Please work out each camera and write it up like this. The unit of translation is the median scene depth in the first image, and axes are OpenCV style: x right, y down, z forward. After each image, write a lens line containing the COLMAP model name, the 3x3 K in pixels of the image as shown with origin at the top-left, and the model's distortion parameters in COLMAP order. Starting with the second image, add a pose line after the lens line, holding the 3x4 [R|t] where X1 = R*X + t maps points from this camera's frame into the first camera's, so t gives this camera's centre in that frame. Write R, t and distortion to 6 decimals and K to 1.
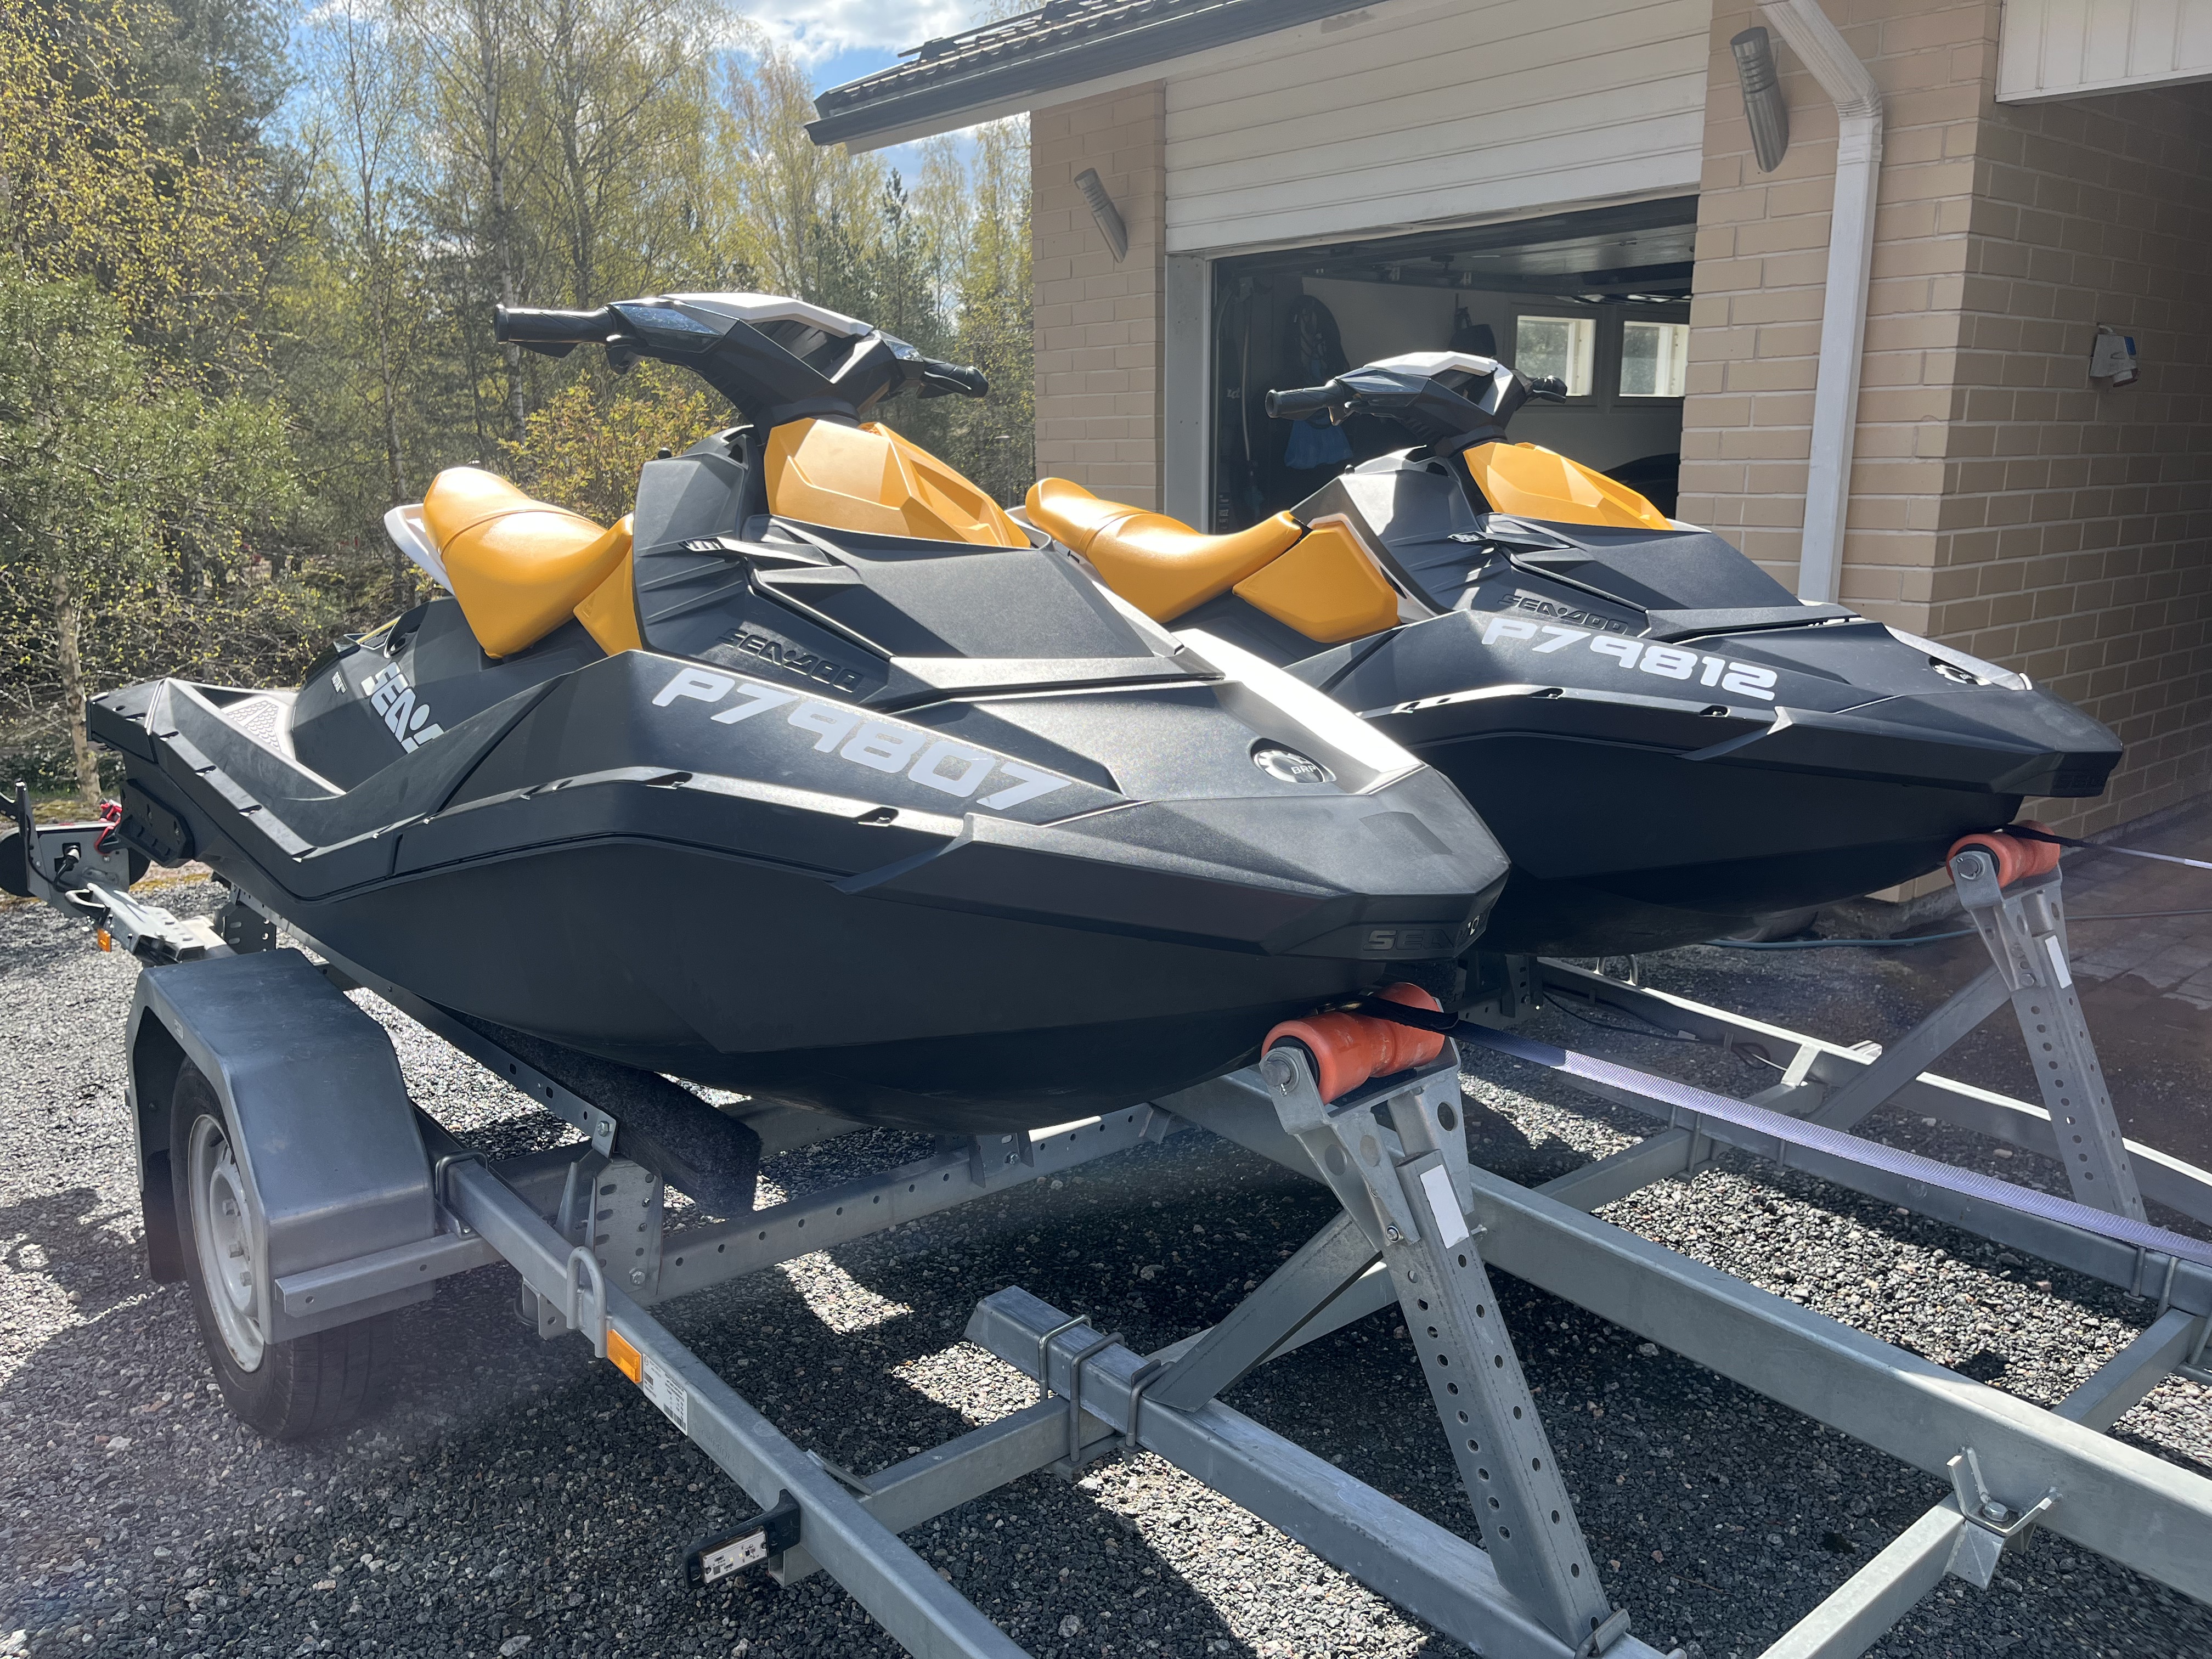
lens RADIAL K [[1716.4, 0, 1106.0], [0, 1716.4, 829.5], [0, 0, 1]] dist [-0.002964, -0.000509]
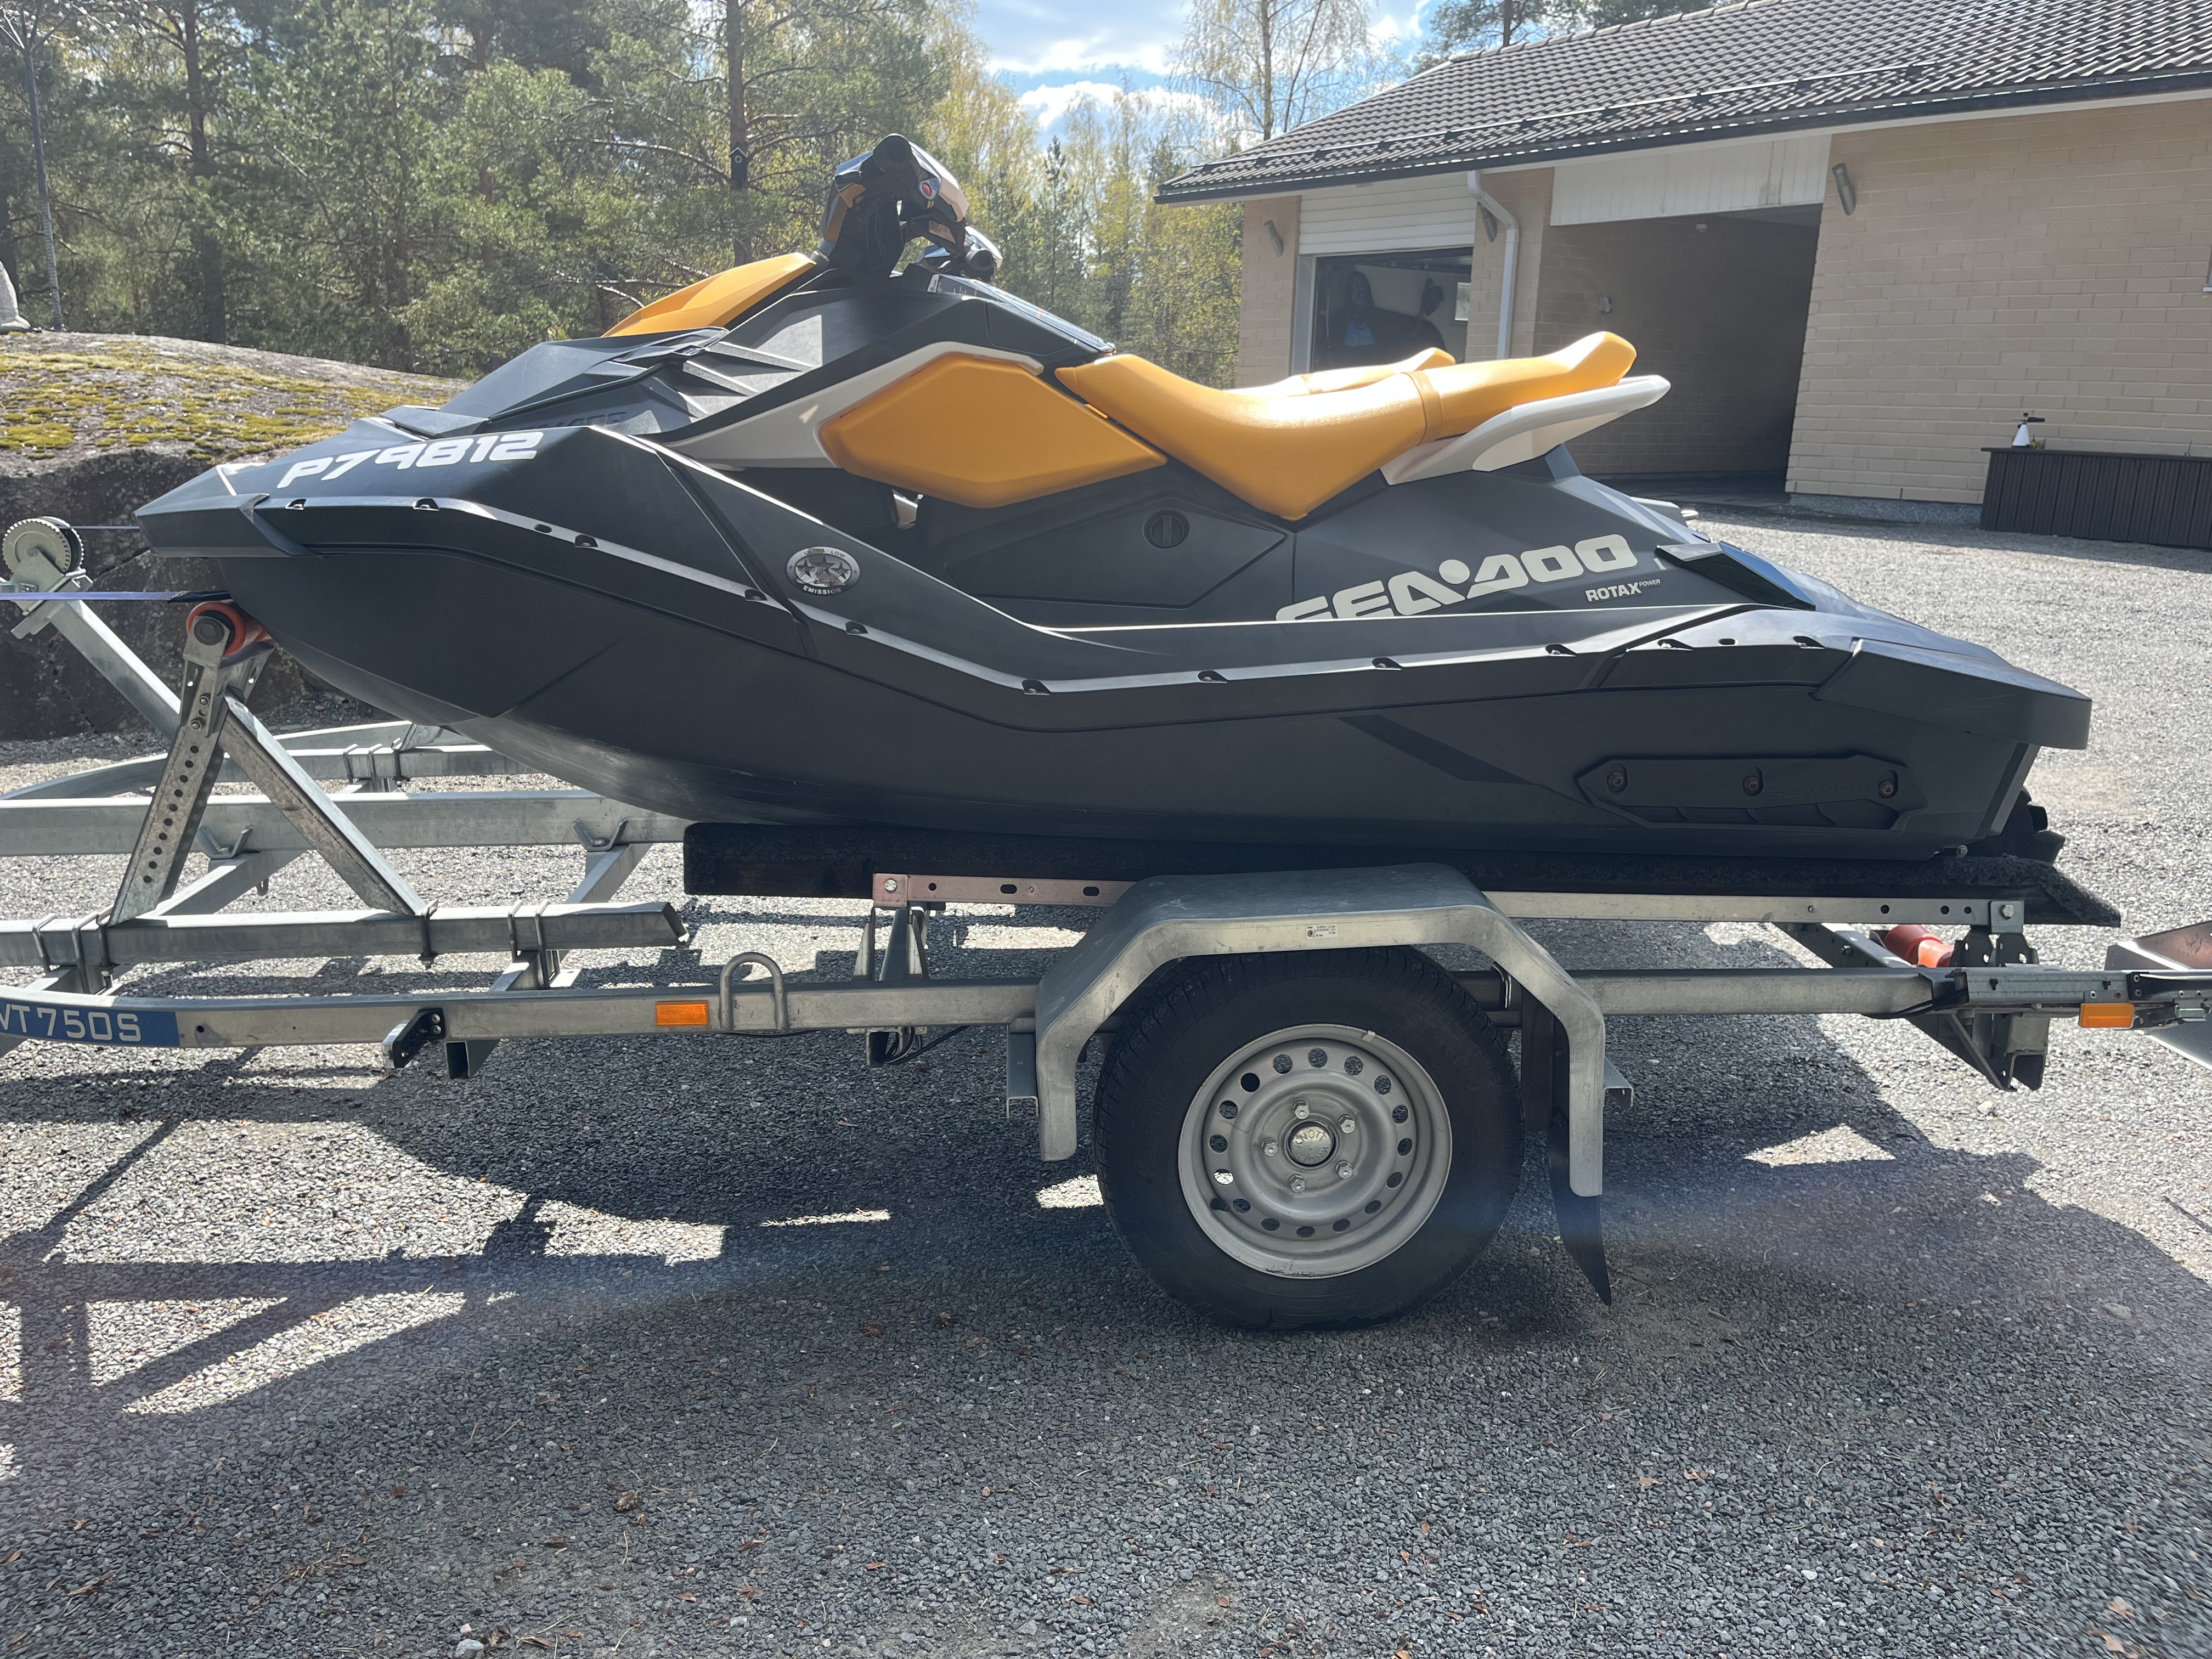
lens RADIAL K [[1689.8, 0, 1106.0], [0, 1689.8, 829.5], [0, 0, 1]] dist [-0.000255, -0.000197]
pose [[0.997972, 0.046070, -0.043925, -0.099927], [-0.044517, 0.998371, 0.035691, 0.436460], [0.045498, -0.033663, 0.998397, -1.536281]]
